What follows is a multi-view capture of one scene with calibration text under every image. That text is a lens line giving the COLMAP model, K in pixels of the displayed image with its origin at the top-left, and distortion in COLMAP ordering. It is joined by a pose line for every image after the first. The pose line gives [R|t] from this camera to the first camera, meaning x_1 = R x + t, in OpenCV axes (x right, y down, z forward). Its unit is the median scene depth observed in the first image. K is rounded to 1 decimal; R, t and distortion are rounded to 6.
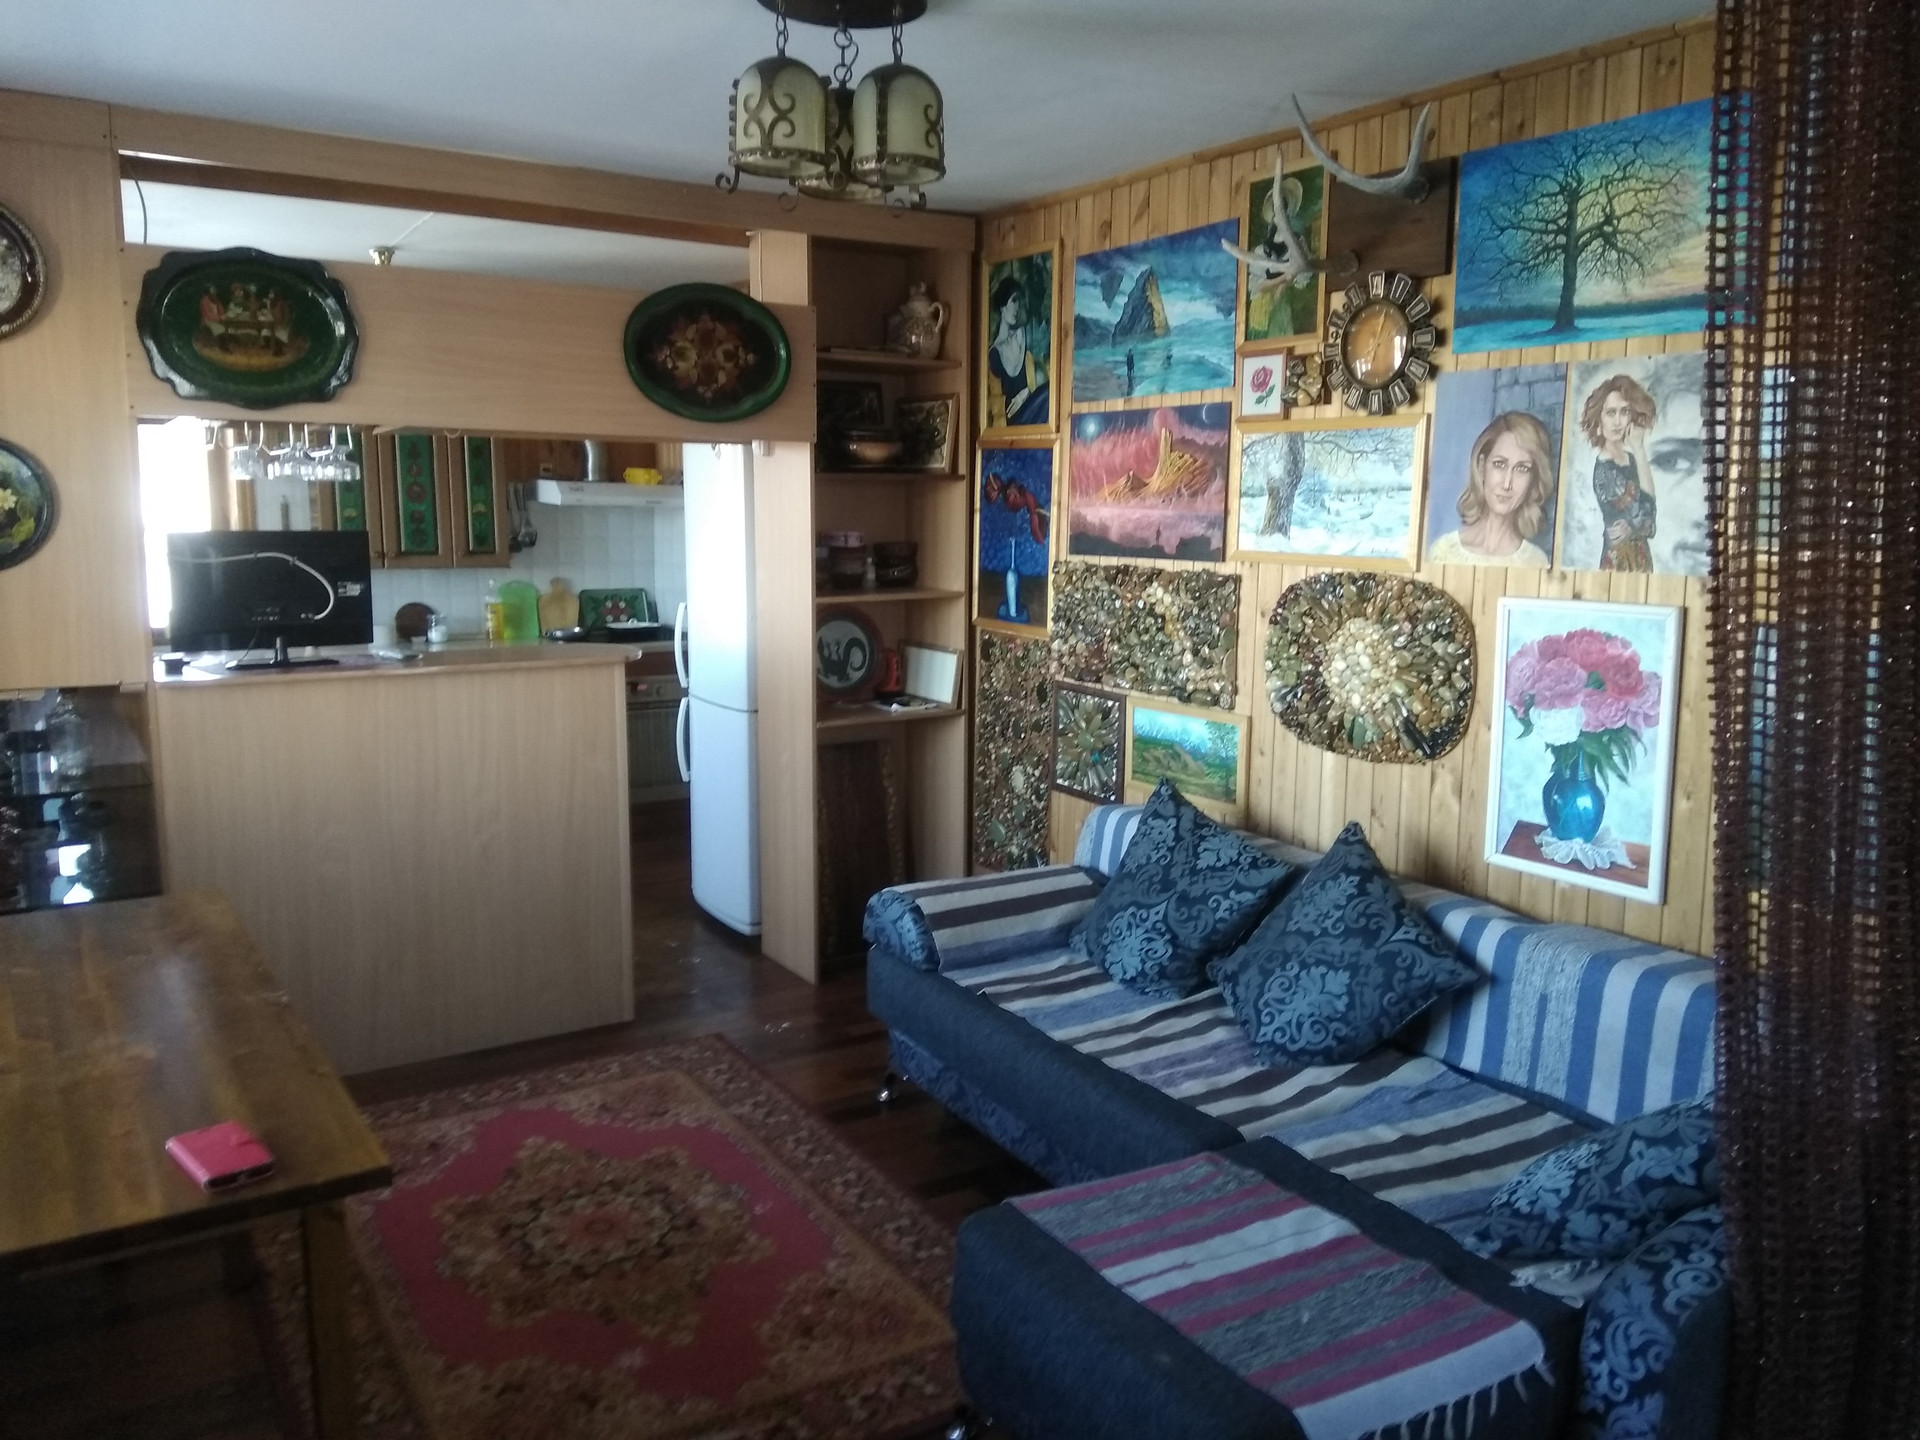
lens RADIAL K [[1477.3, 0, 940.3], [0, 1477.3, 723.6], [0, 0, 1]] dist [0.108093, -0.191790]
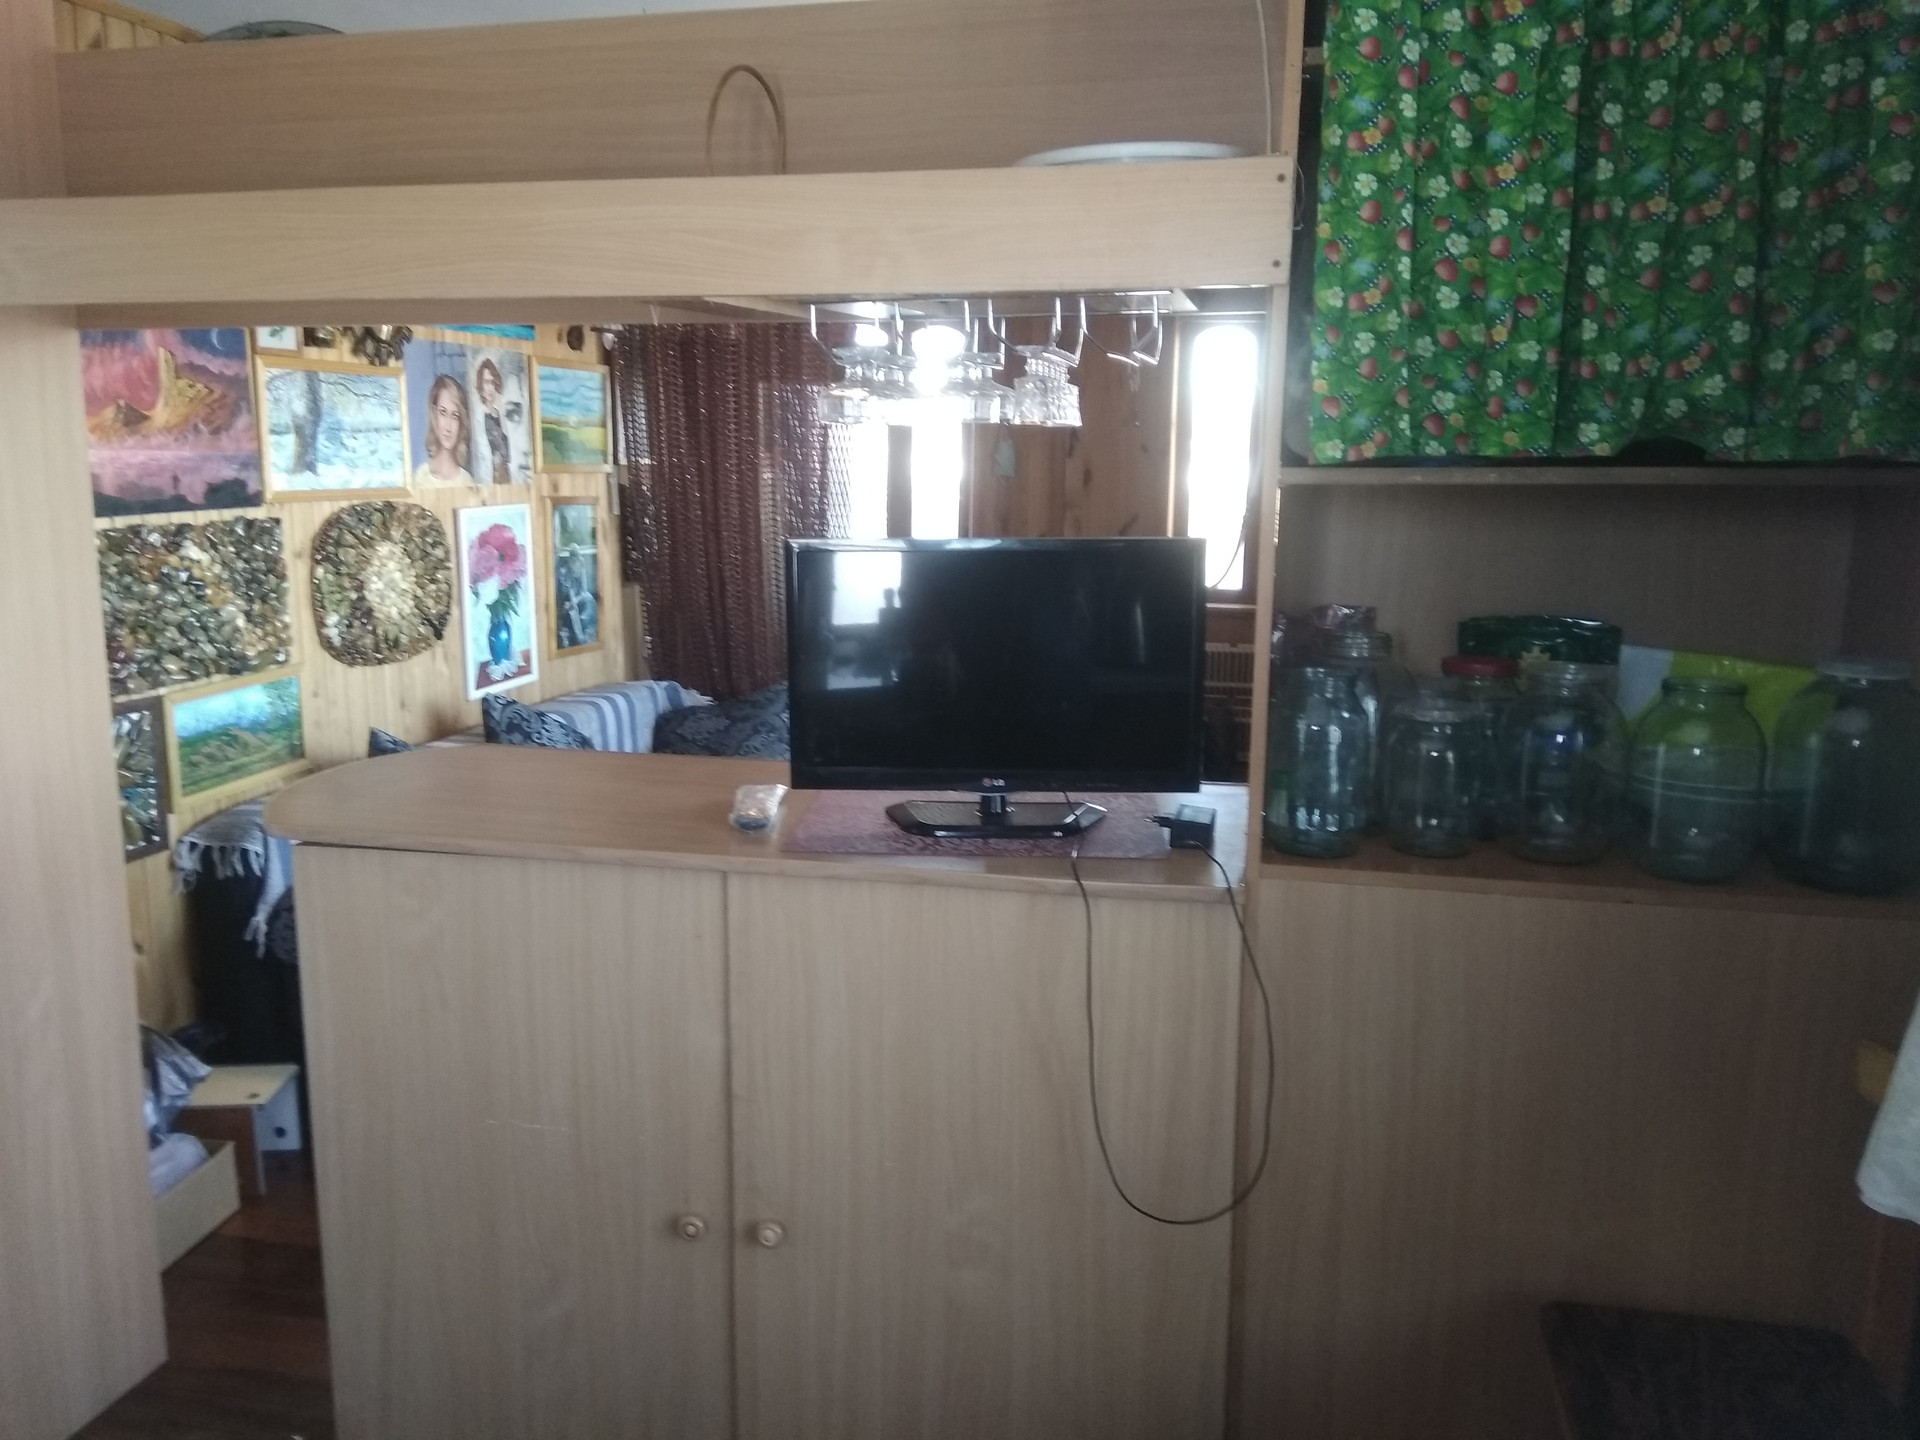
lens RADIAL K [[1468.7, 0, 951.0], [0, 1468.7, 711.6], [0, 0, 1]] dist [0.117912, -0.192606]
pose [[-0.707441, -0.139586, 0.692851, -0.833776], [0.094573, 0.952792, 0.288519, -0.232820], [-0.700416, 0.269635, -0.660844, 1.467095]]
